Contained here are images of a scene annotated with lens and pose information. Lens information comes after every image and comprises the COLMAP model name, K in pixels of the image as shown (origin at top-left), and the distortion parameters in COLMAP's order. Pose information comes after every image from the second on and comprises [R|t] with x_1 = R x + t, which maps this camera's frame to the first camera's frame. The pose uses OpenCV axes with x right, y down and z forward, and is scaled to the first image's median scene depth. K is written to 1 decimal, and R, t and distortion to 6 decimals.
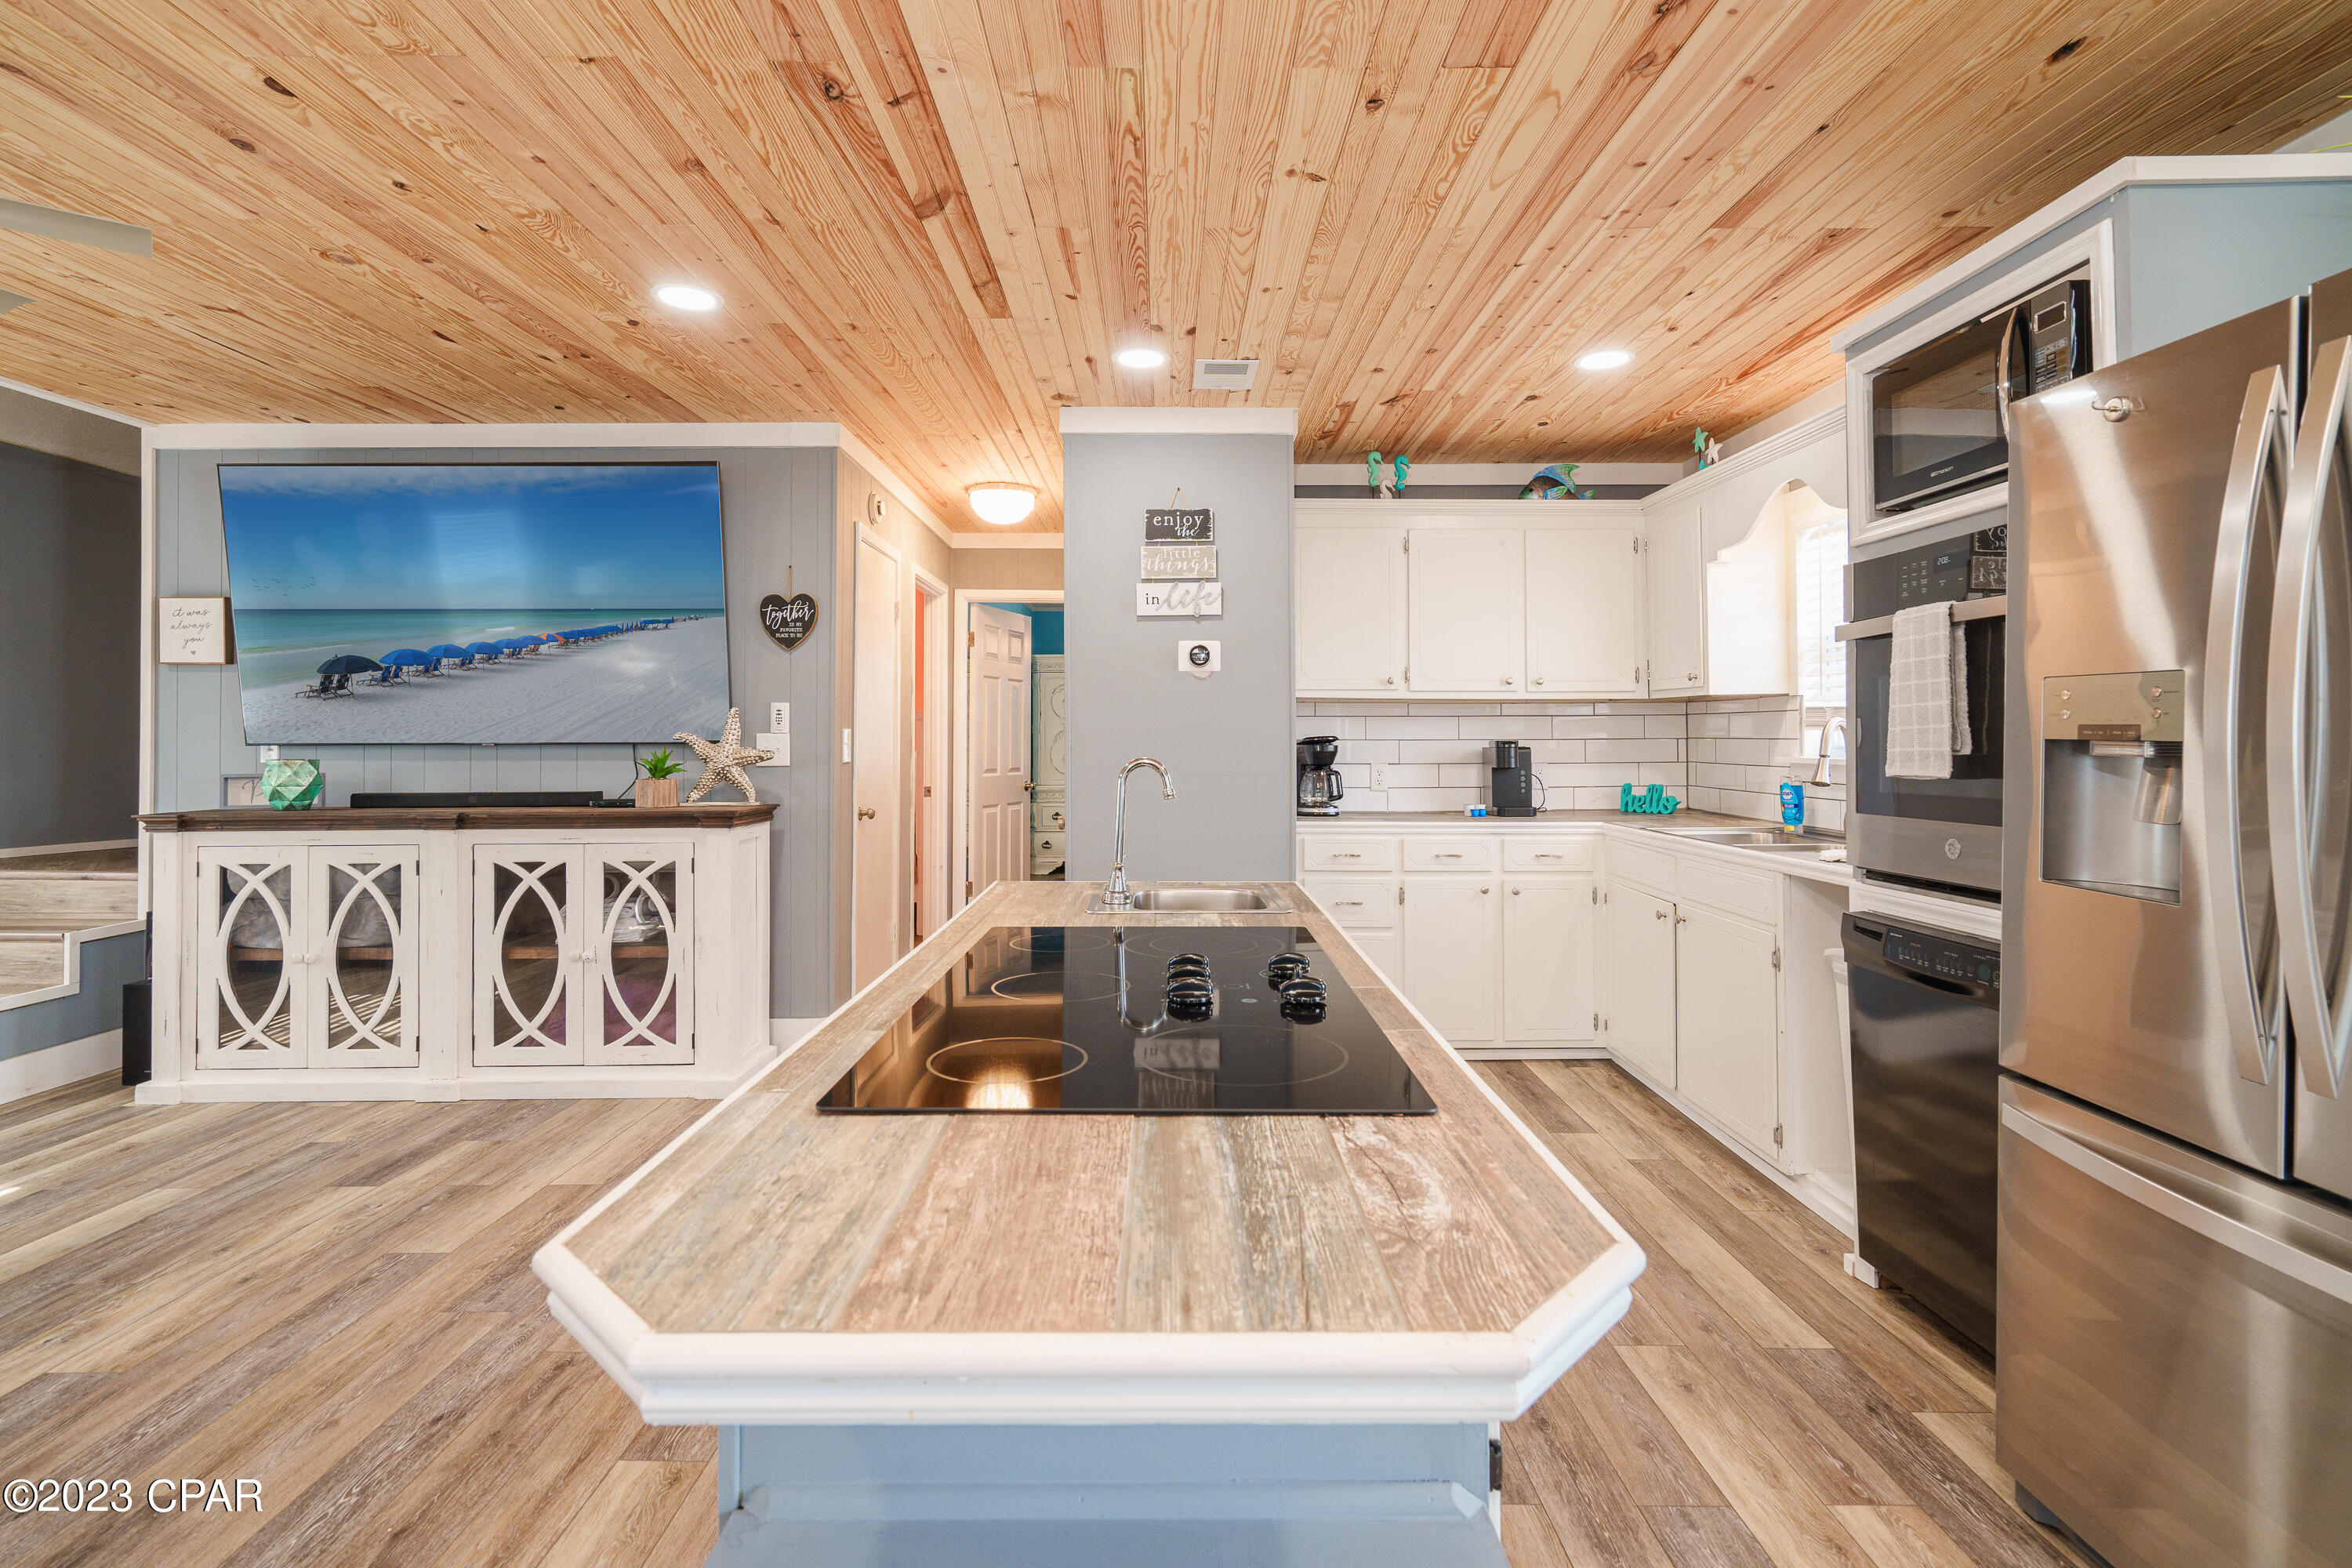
lens RADIAL K [[1087.1, 0, 1179.3], [0, 1087.1, 730.3], [0, 0, 1]] dist [0.001548, 0.000213]
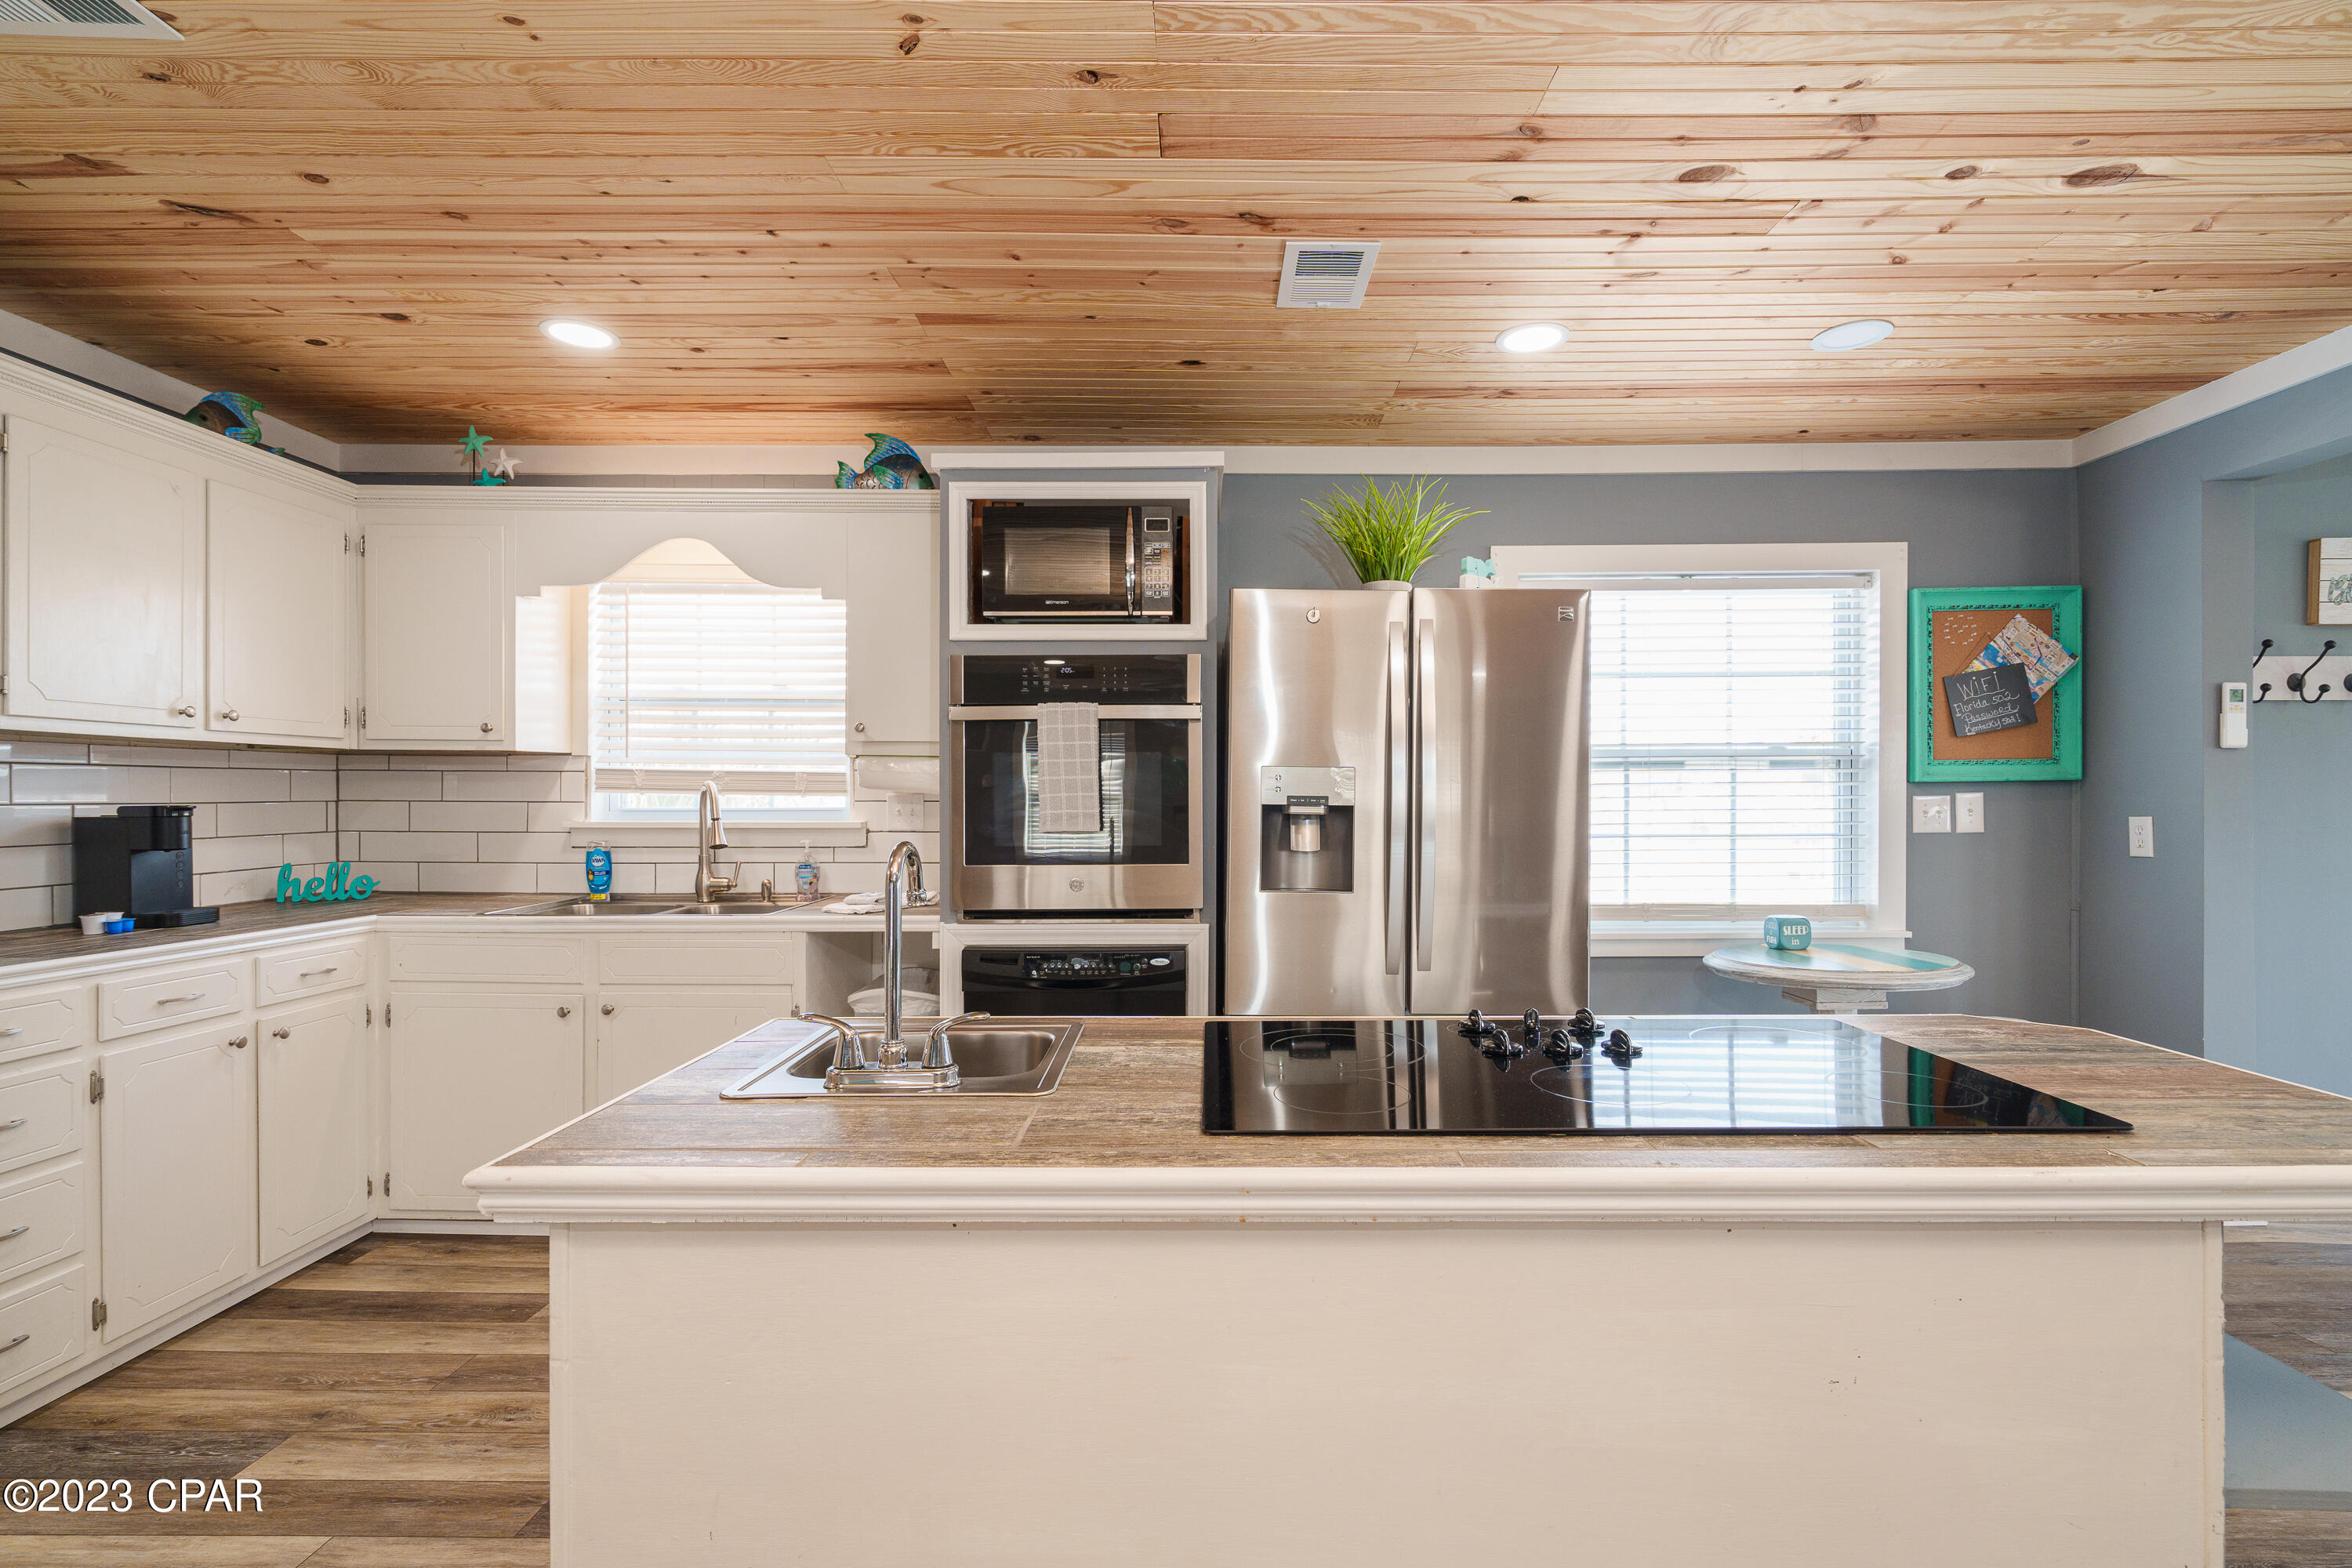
lens RADIAL K [[1079.3, 0, 1182.1], [0, 1079.3, 797.9], [0, 0, 1]] dist [-0.003127, -0.000607]
pose [[0.024430, 0.001312, 0.999701, -0.344642], [-0.008639, 0.999962, -0.001101, 0.000886], [-0.999664, -0.008610, 0.024440, 0.455137]]
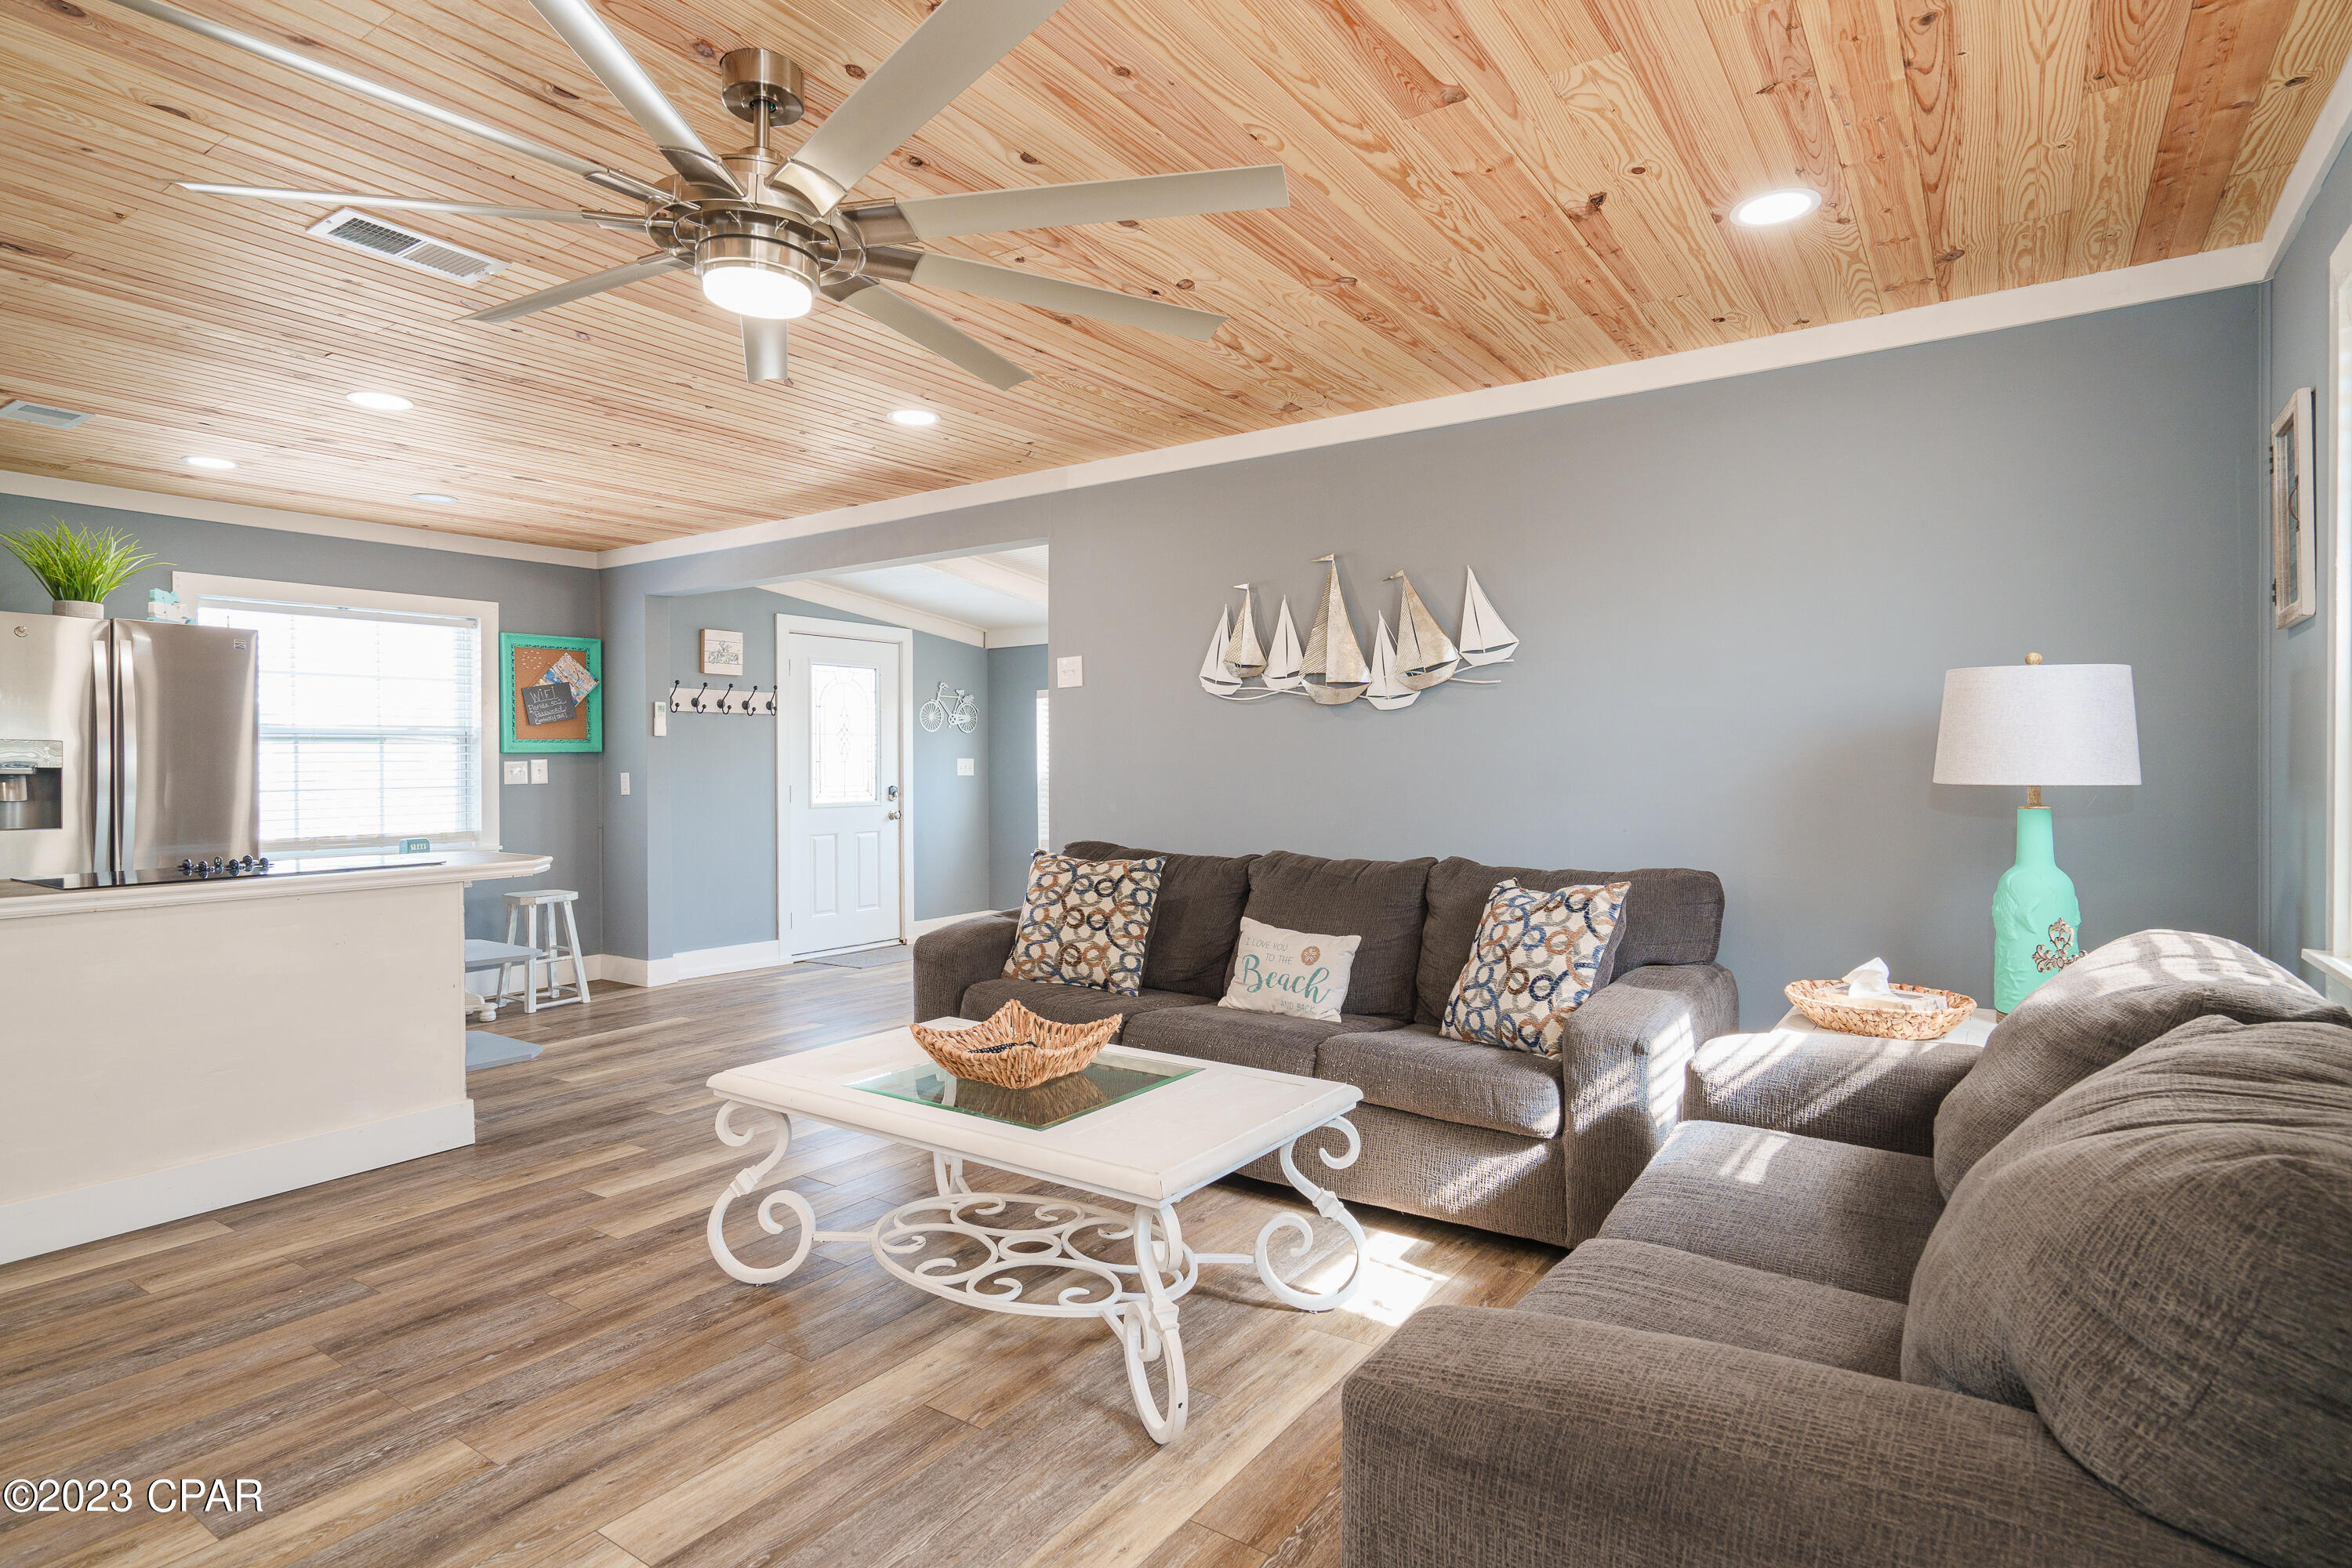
lens RADIAL K [[1226.1, 0, 1167.4], [0, 1226.1, 775.4], [0, 0, 1]] dist [0.018388, 0.000128]
pose [[-0.813579, -0.001501, 0.581452, -1.117941], [0.000051, 0.999996, 0.002653, 0.007458], [-0.581454, 0.002188, -0.813577, 0.695130]]
